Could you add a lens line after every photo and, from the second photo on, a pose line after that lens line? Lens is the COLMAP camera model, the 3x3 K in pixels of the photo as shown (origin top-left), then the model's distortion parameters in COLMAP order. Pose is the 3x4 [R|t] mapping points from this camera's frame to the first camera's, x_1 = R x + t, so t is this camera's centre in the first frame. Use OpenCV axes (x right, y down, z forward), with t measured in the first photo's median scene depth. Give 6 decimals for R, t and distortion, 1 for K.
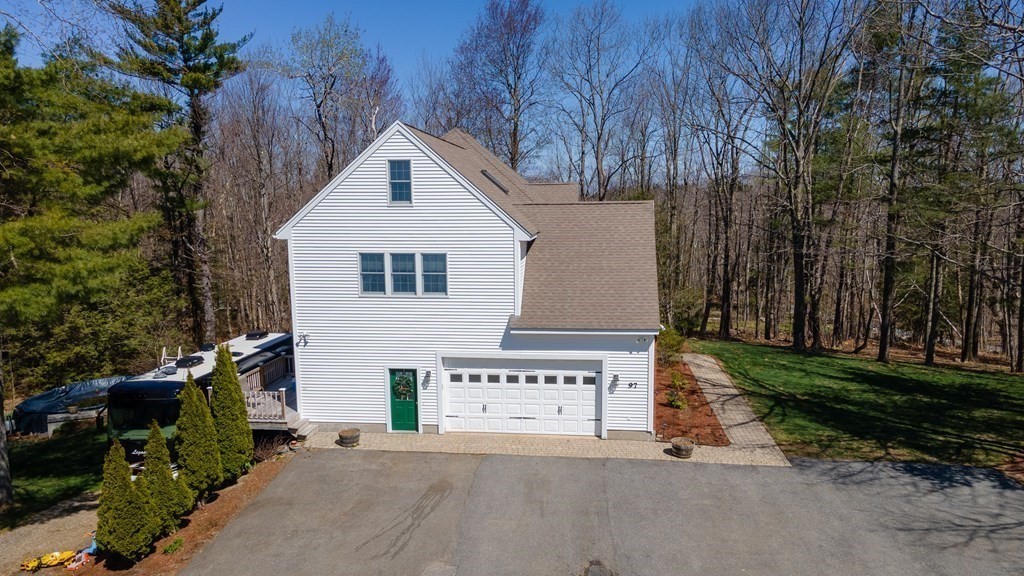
lens RADIAL K [[763.5, 0, 505.4], [0, 763.5, 288.3], [0, 0, 1]] dist [-0.013969, -0.000016]
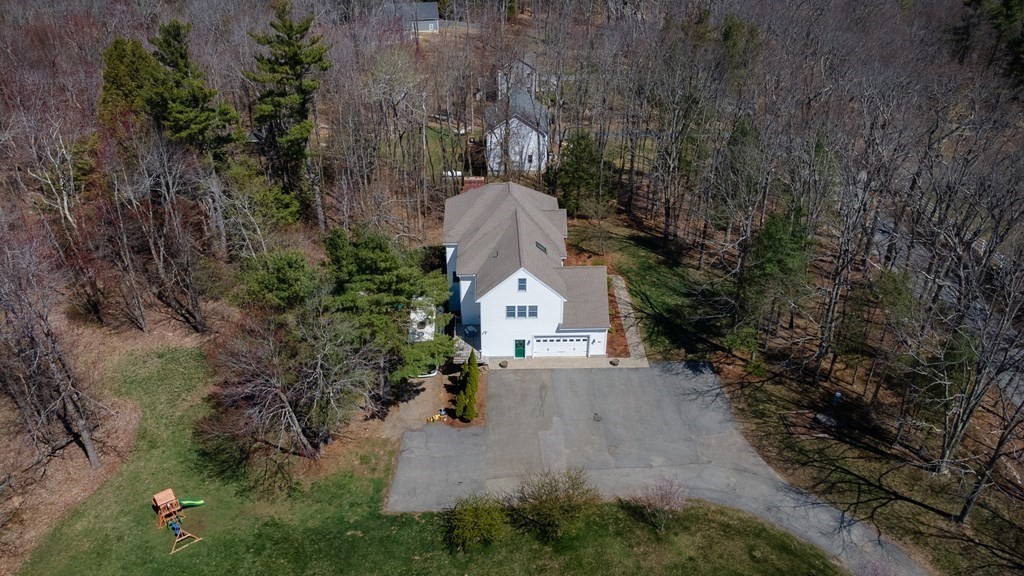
lens RADIAL K [[763.5, 0, 513.1], [0, 763.5, 285.6], [0, 0, 1]] dist [-0.013969, -0.000016]
pose [[0.991873, -0.056133, 0.114183, -0.482876], [0.007555, 0.921821, 0.387543, -1.204455], [-0.127011, -0.383531, 0.914753, -1.547375]]
